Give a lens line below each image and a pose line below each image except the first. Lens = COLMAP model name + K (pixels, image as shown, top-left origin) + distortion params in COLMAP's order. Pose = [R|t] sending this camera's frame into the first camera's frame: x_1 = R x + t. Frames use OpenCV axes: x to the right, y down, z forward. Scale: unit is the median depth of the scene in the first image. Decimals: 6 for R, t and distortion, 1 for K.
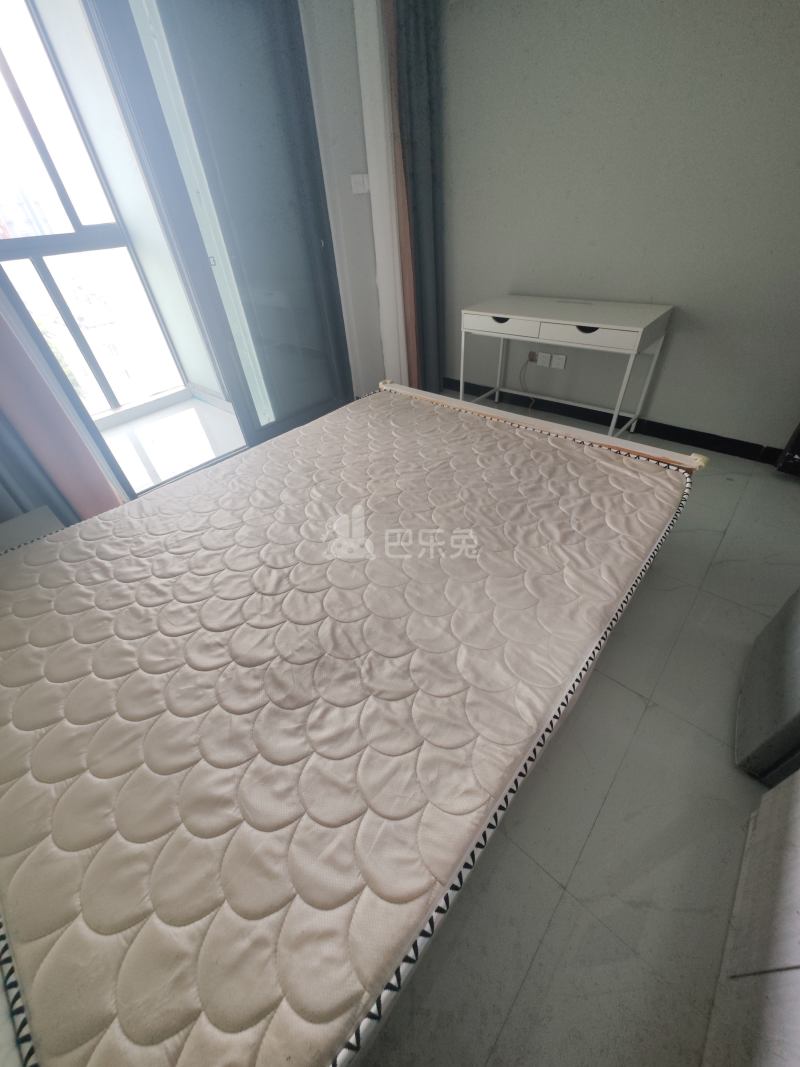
lens RADIAL K [[401.6, 0, 400.0], [0, 401.6, 533.5], [0, 0, 1]] dist [-0.002500, -0.000106]
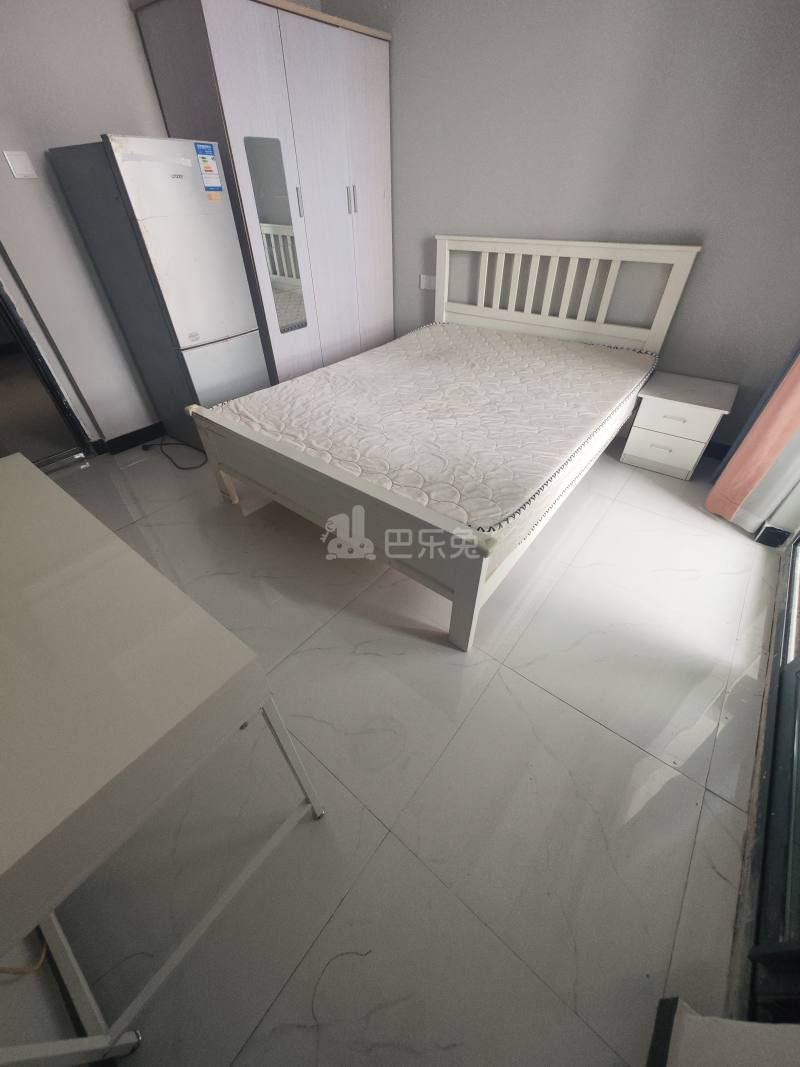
lens RADIAL K [[401.6, 0, 400.0], [0, 401.6, 533.5], [0, 0, 1]] dist [-0.002500, -0.000106]
pose [[-0.995351, 0.095598, 0.011728, 0.085987], [0.026807, 0.158019, 0.987072, -1.207238], [0.092509, 0.982798, -0.159847, 1.453087]]
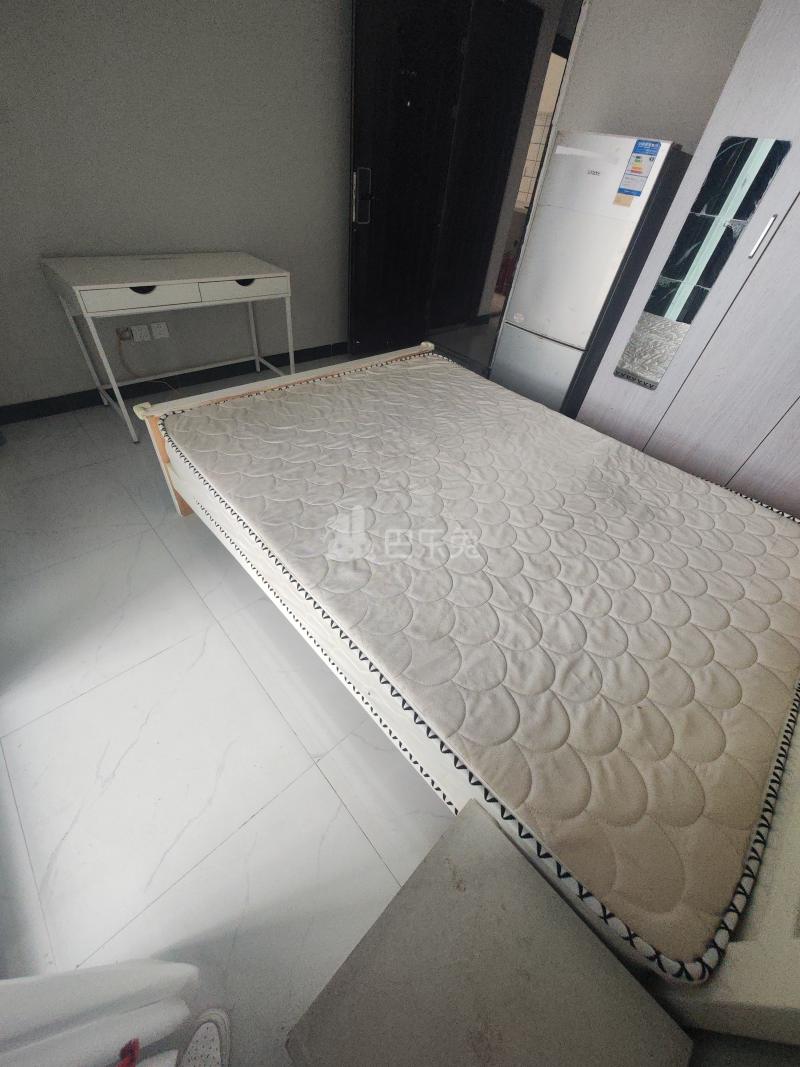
lens RADIAL K [[401.6, 0, 400.0], [0, 401.6, 533.5], [0, 0, 1]] dist [-0.002500, -0.000106]
pose [[0.082695, -0.627655, 0.774087, -0.874594], [0.545814, 0.678415, 0.491772, -0.457318], [-0.833816, 0.381841, 0.398684, 0.643203]]
